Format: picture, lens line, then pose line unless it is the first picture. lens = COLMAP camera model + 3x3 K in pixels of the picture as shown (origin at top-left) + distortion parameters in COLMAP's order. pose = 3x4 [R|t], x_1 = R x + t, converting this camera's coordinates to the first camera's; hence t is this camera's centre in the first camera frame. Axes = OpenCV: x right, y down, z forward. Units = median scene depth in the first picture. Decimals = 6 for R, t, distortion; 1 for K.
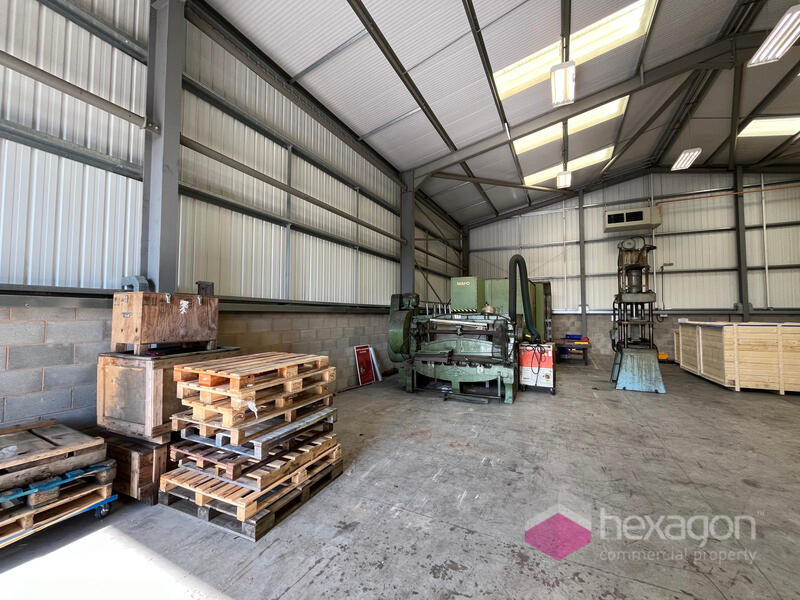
lens RADIAL K [[324.4, 0, 397.5], [0, 324.4, 297.7], [0, 0, 1]] dist [-0.004604, 0.000323]
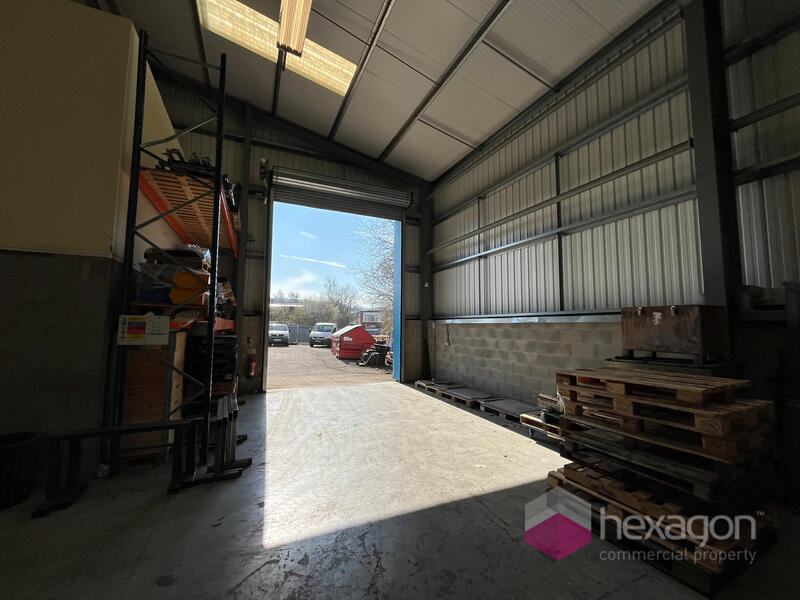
lens RADIAL K [[324.4, 0, 398.9], [0, 324.4, 302.1], [0, 0, 1]] dist [-0.004604, 0.000323]
pose [[-0.626600, -0.069630, -0.776224, 0.171145], [0.026949, 0.993469, -0.110872, 0.017763], [0.778875, -0.090391, -0.620631, 0.255231]]
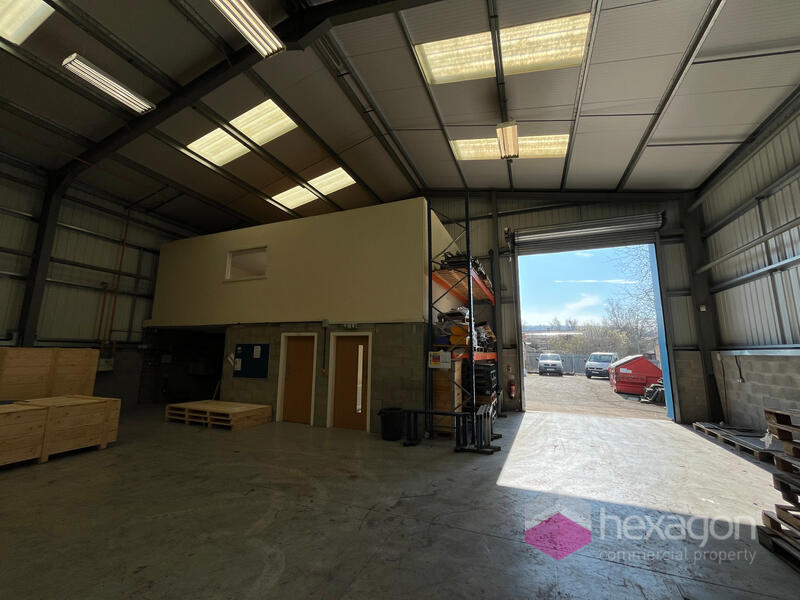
lens RADIAL K [[324.4, 0, 397.7], [0, 324.4, 300.3], [0, 0, 1]] dist [-0.004604, 0.000323]
pose [[-0.996726, -0.028959, -0.075484, 0.204325], [-0.012599, 0.977879, -0.208794, 0.021284], [0.079861, -0.207159, -0.975042, 0.465684]]
